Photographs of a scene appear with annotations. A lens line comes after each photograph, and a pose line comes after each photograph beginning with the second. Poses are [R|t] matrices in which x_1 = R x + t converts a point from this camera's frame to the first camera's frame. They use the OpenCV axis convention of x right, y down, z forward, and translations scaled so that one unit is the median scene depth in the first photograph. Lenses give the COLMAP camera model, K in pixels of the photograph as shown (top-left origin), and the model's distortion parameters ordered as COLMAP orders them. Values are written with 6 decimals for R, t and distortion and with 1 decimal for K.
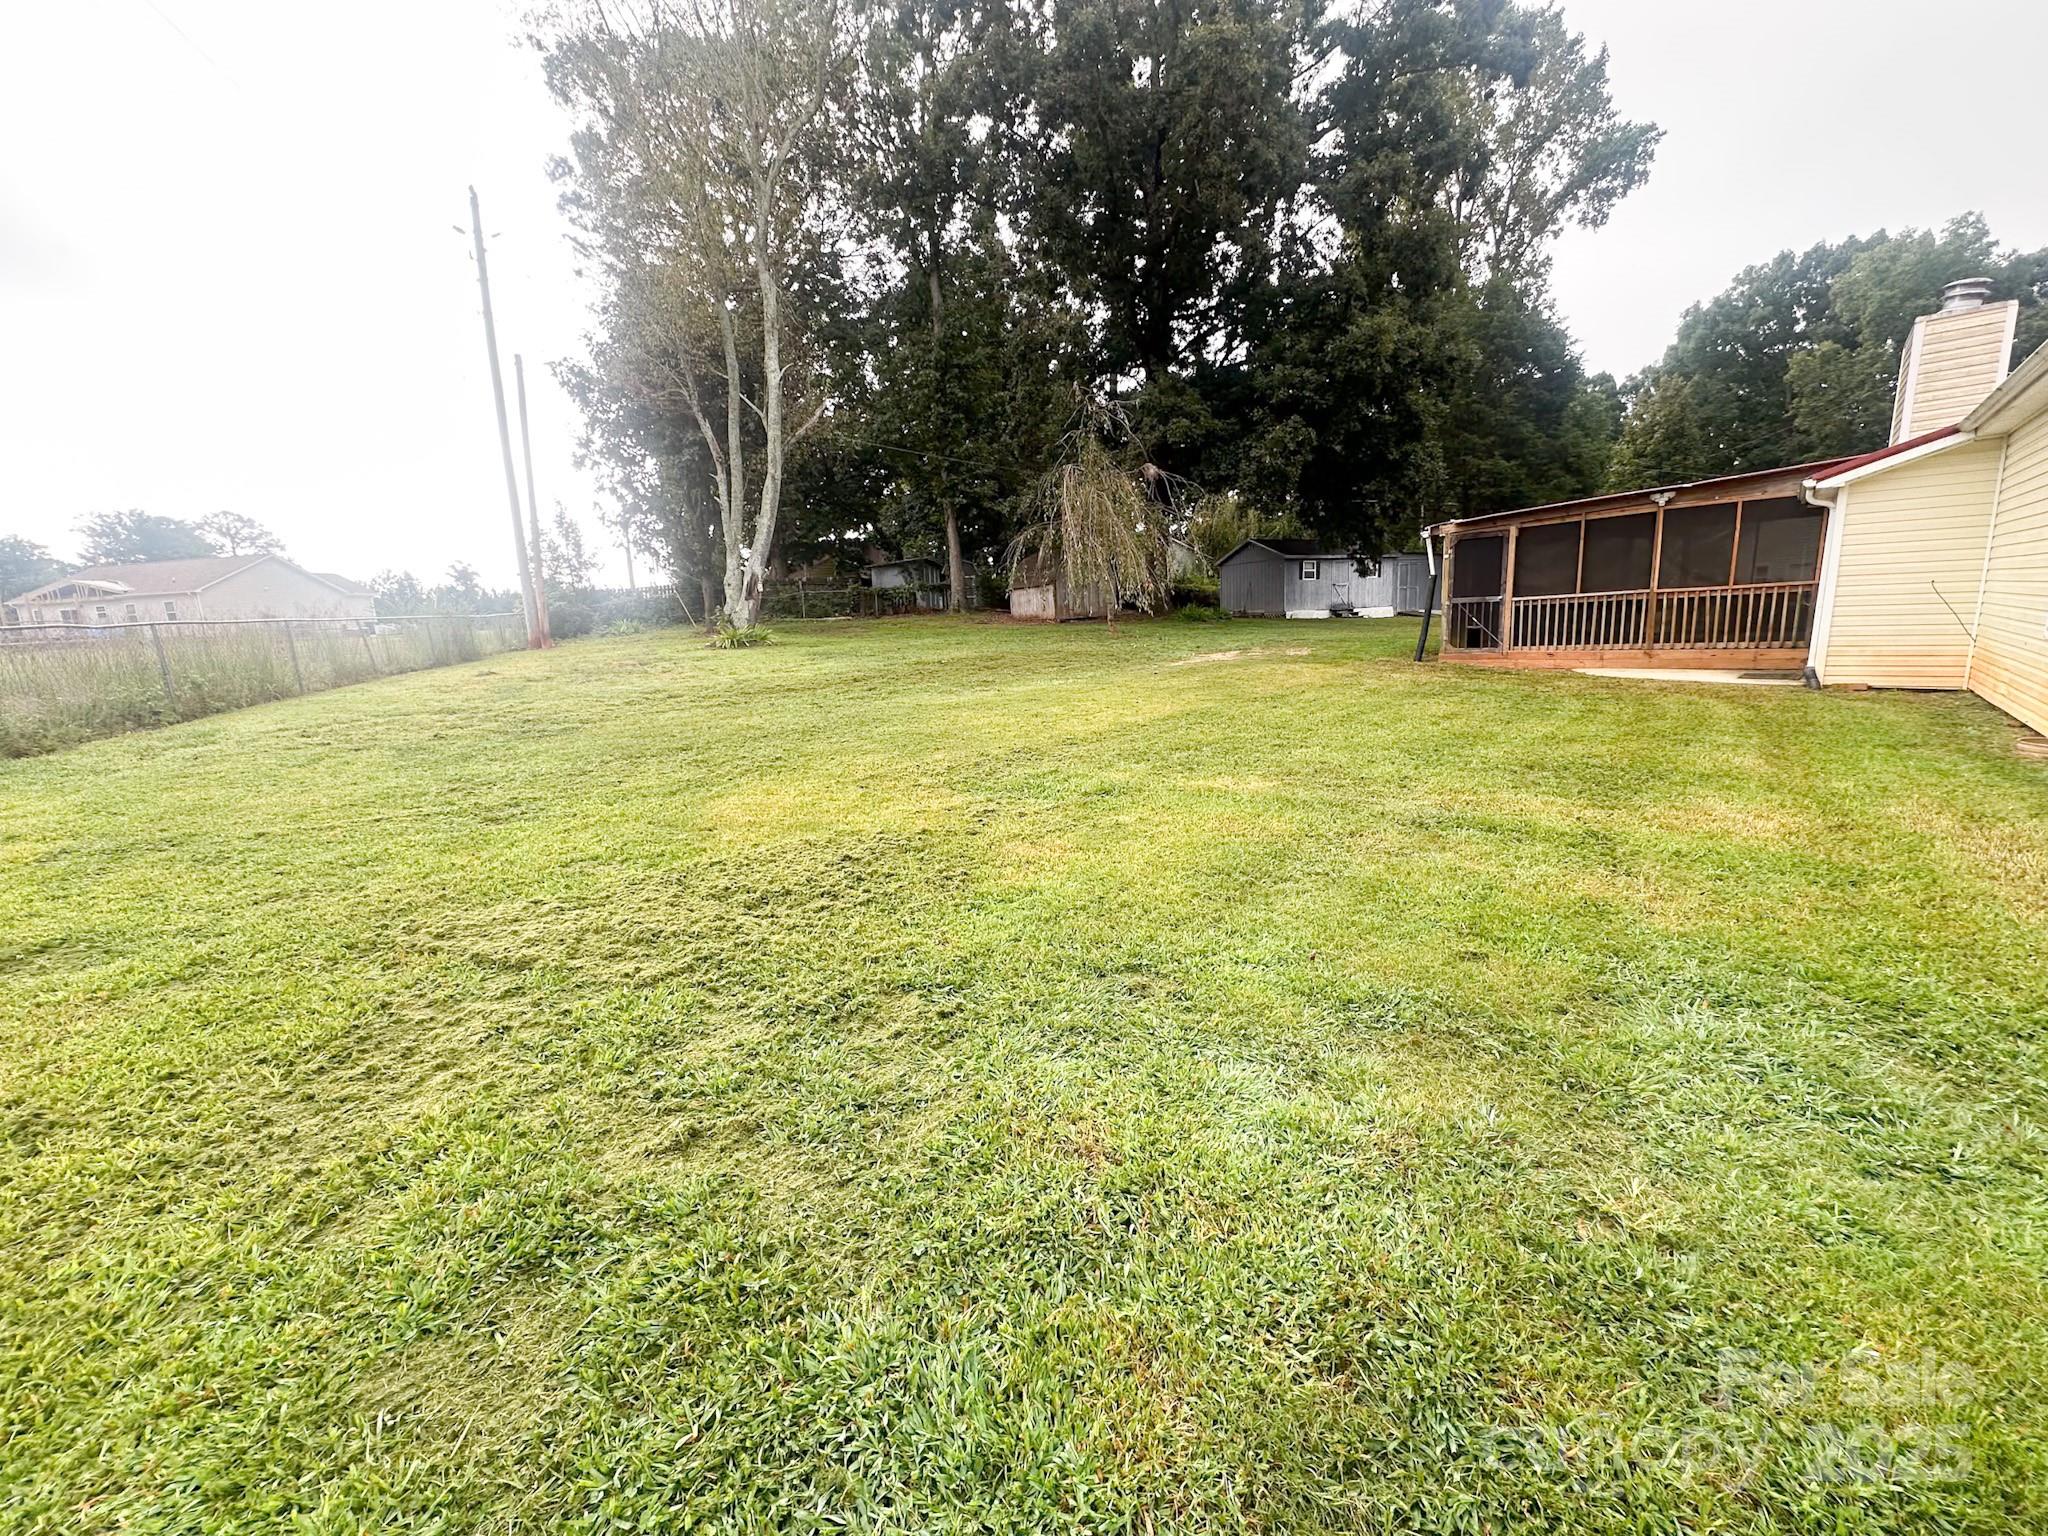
lens RADIAL K [[823.3, 0, 1021.0], [0, 823.3, 761.7], [0, 0, 1]] dist [-0.002443, -0.000437]
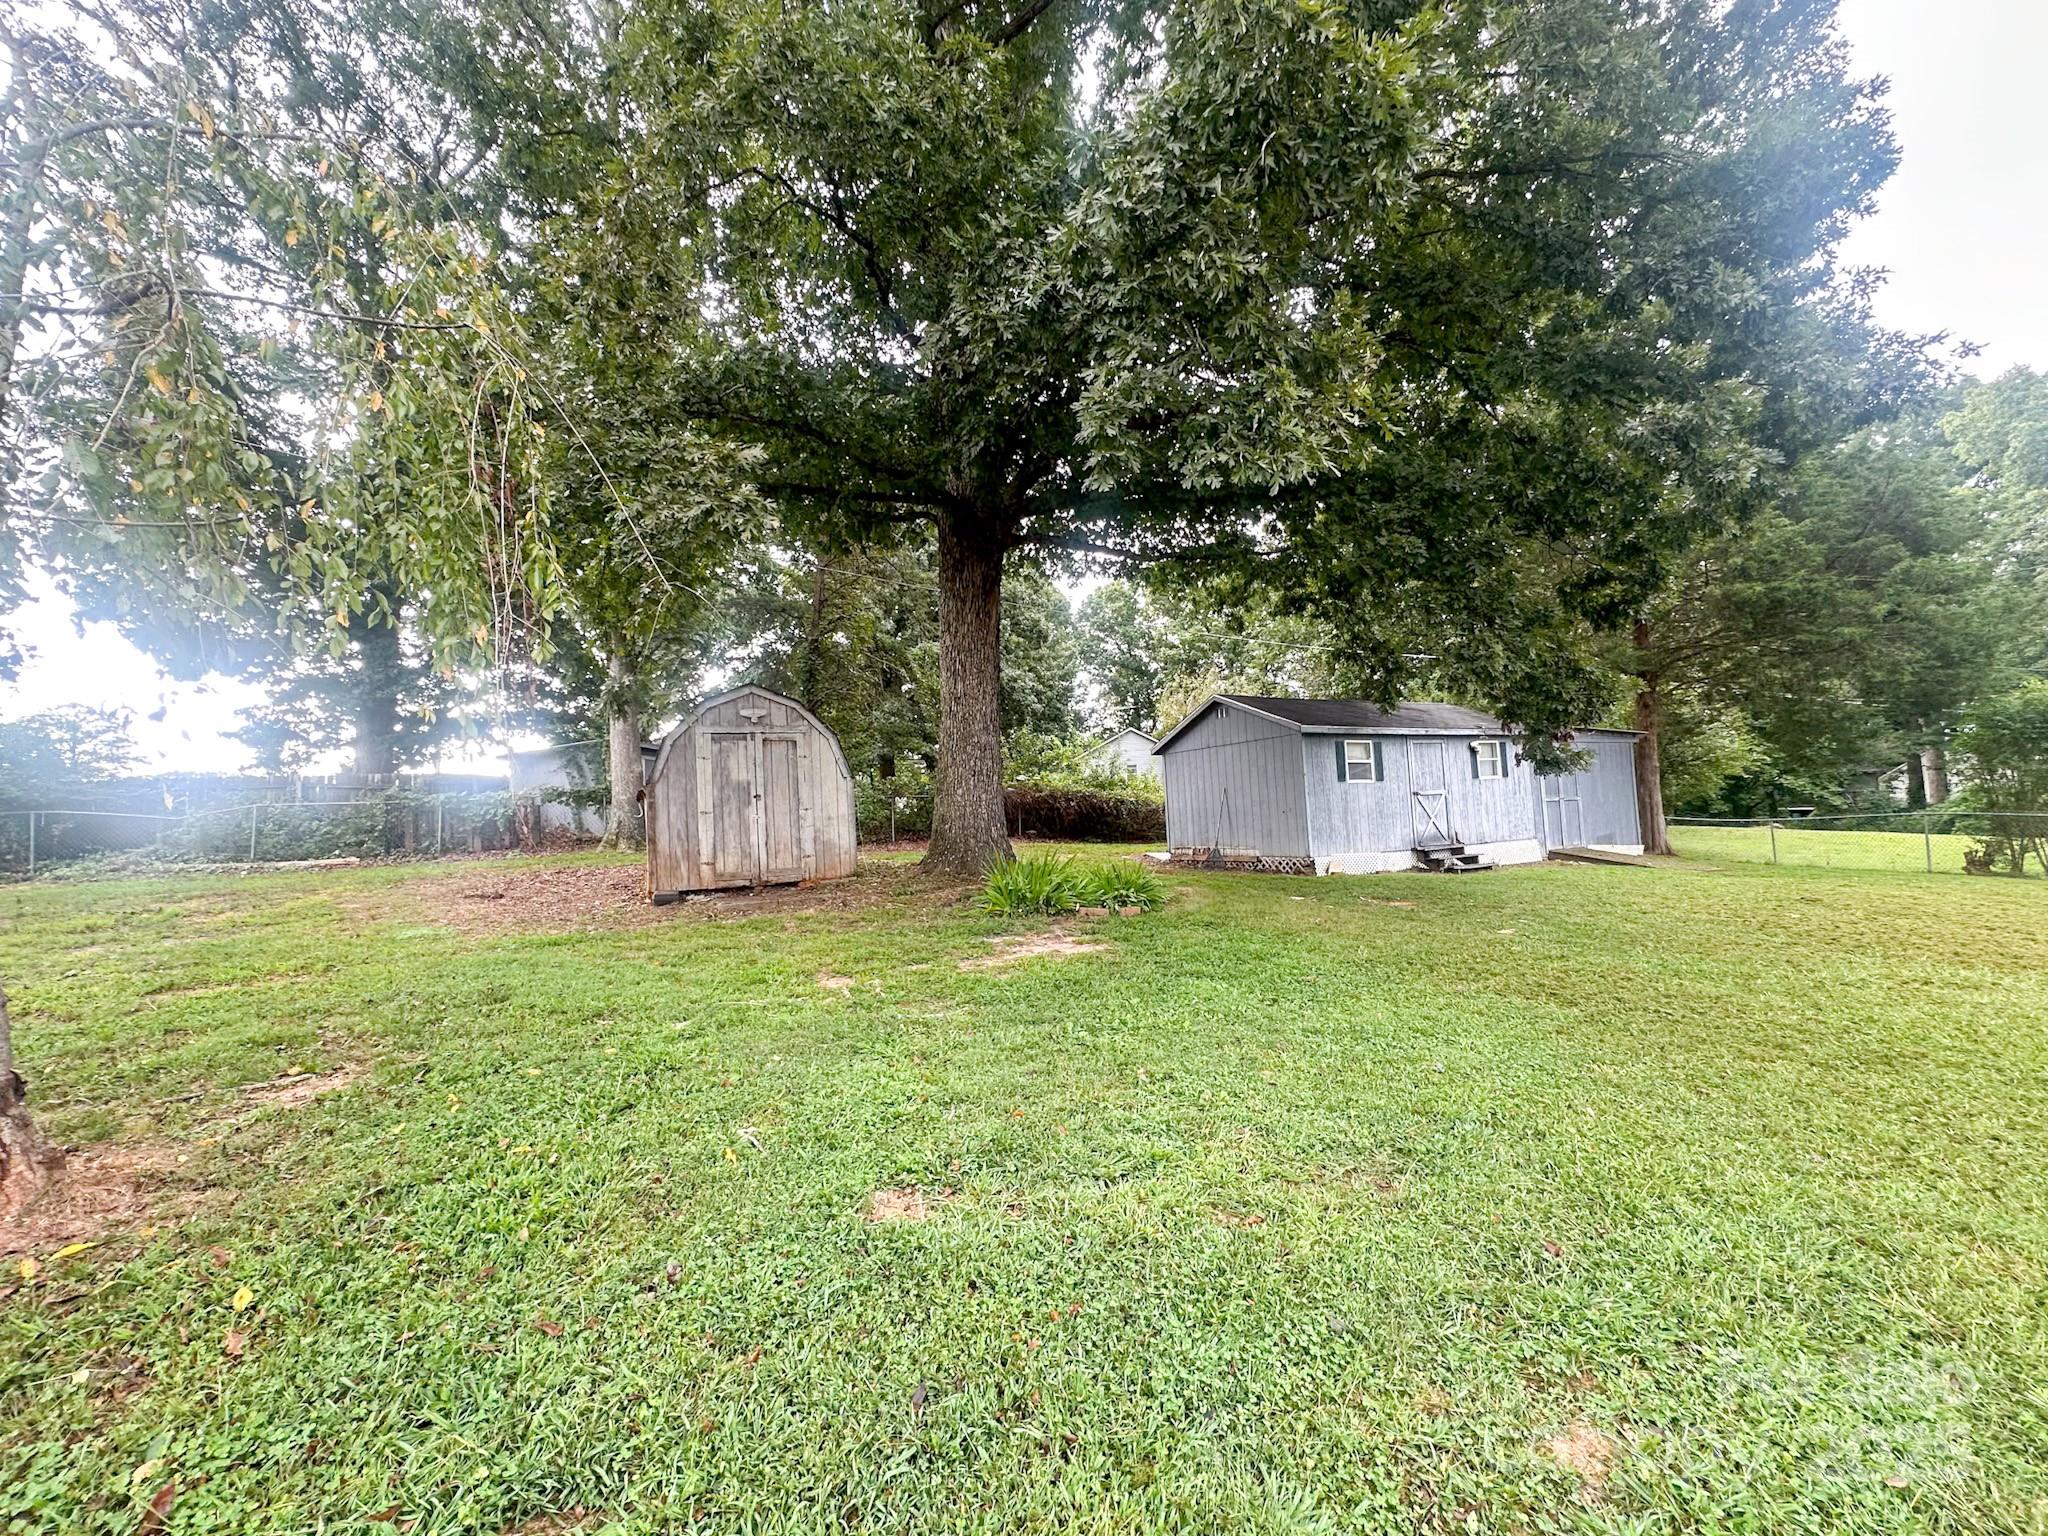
lens RADIAL K [[823.3, 0, 1016.9], [0, 823.3, 769.9], [0, 0, 1]] dist [-0.002443, -0.000437]
pose [[0.999781, 0.001118, 0.020901, 0.161883], [0.003643, 0.974027, -0.226403, -0.129979], [-0.020612, 0.226429, 0.973810, 0.581633]]
